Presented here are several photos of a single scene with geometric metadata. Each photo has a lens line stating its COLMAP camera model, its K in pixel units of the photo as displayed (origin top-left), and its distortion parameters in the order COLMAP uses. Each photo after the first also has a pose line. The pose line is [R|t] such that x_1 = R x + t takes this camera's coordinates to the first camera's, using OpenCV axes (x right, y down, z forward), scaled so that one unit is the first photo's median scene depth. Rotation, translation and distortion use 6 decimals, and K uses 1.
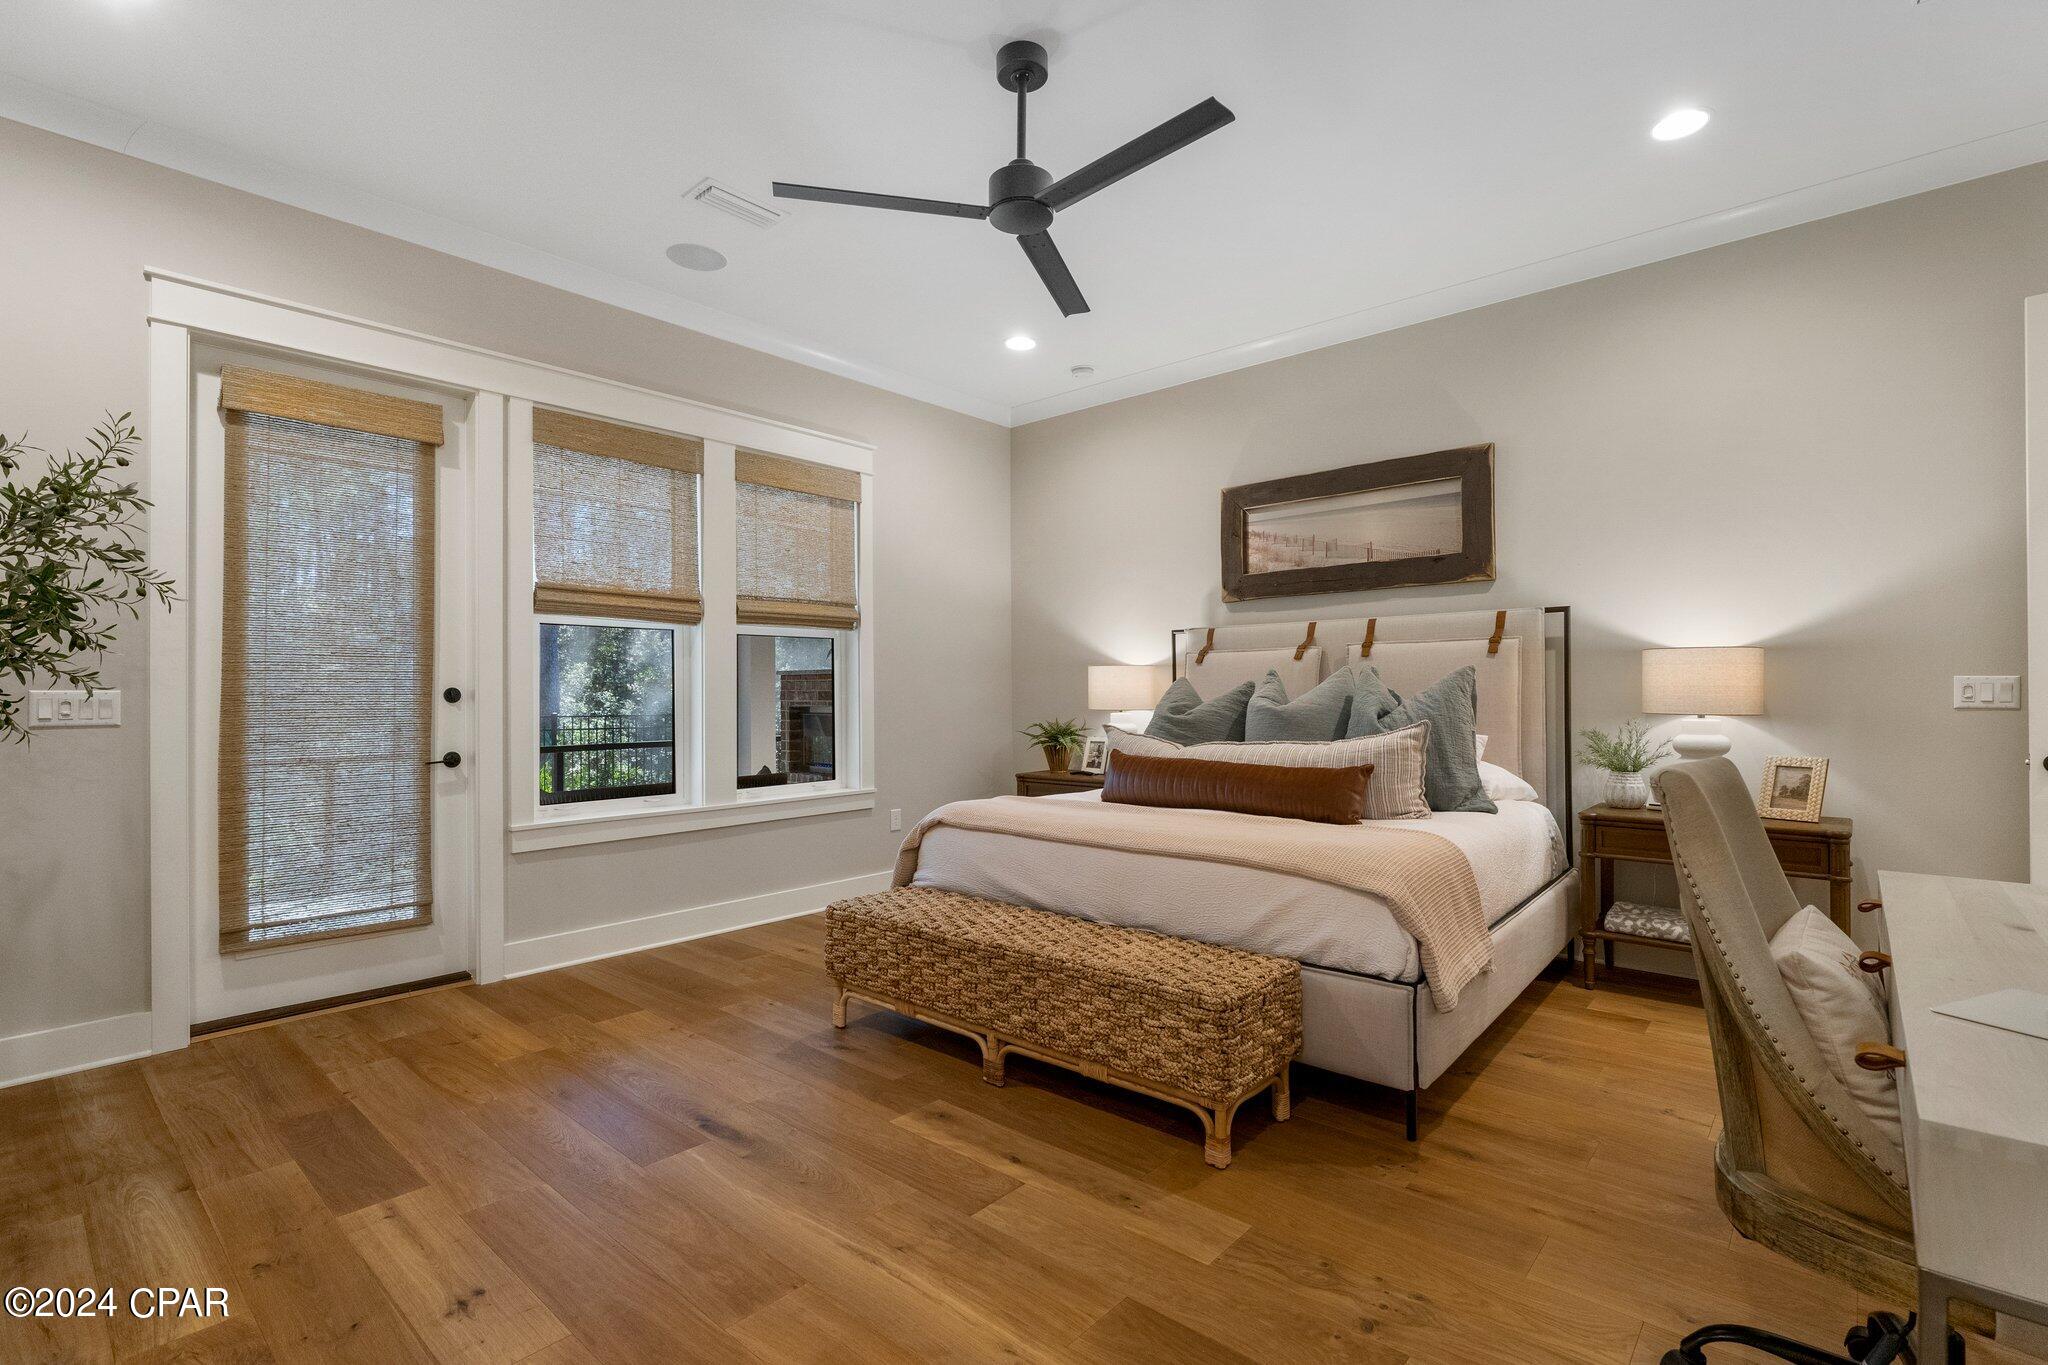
lens RADIAL K [[928.6, 0, 1024.0], [0, 928.6, 682.5], [0, 0, 1]] dist [0.002720, 0.000209]
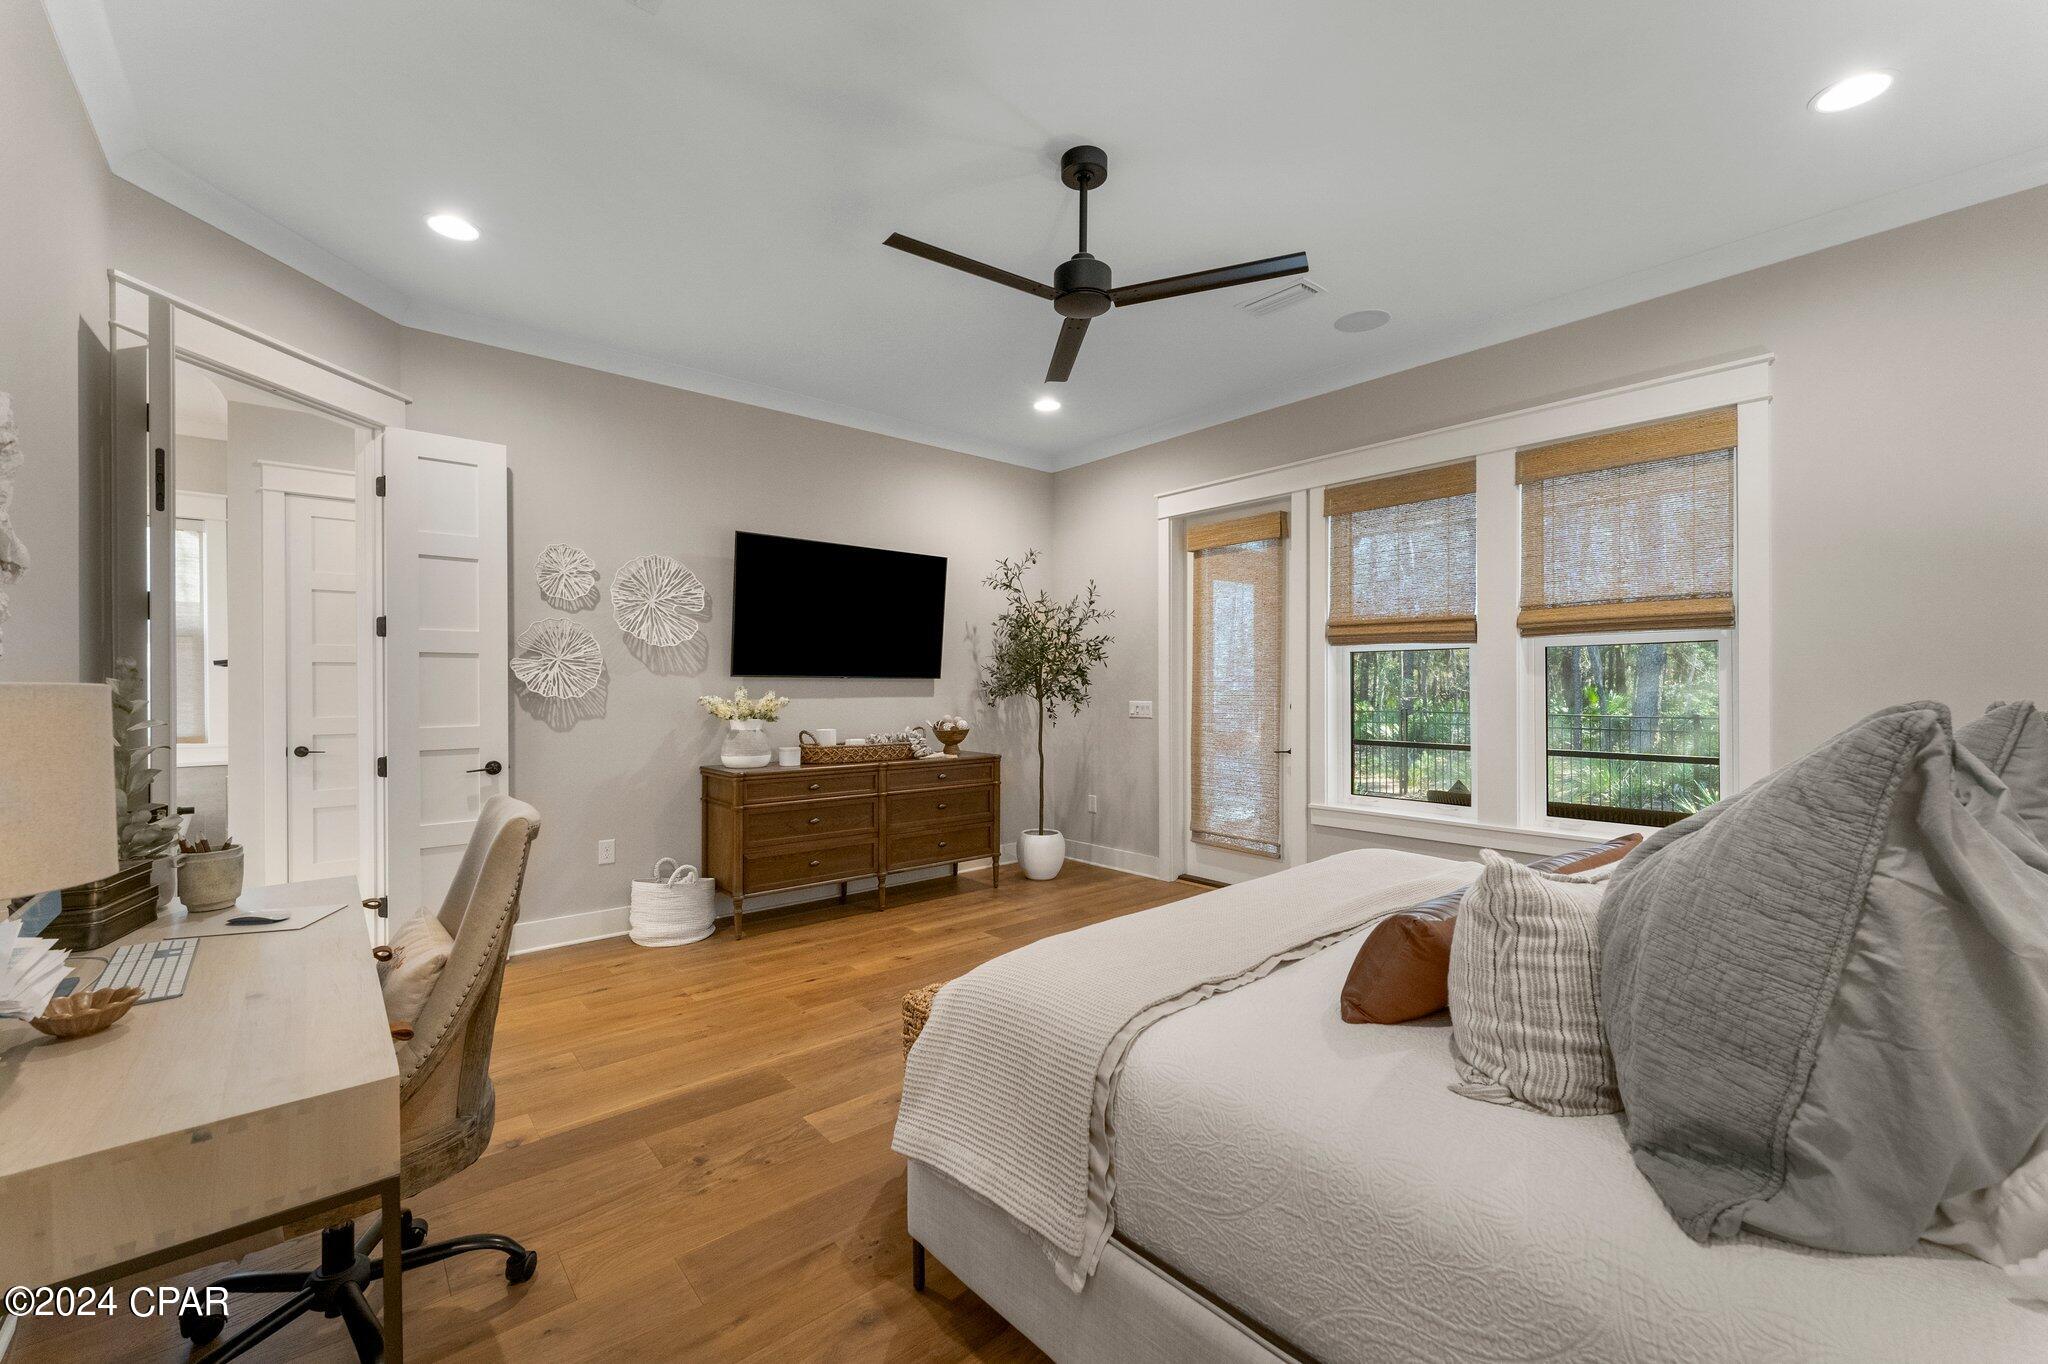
lens RADIAL K [[817.3, 0, 1014.8], [0, 817.3, 685.4], [0, 0, 1]] dist [0.000748, 0.000233]
pose [[-0.137480, 0.004537, -0.990494, 0.665727], [0.010723, 0.999938, 0.003092, -0.026970], [0.990447, -0.010196, -0.137520, 0.705915]]
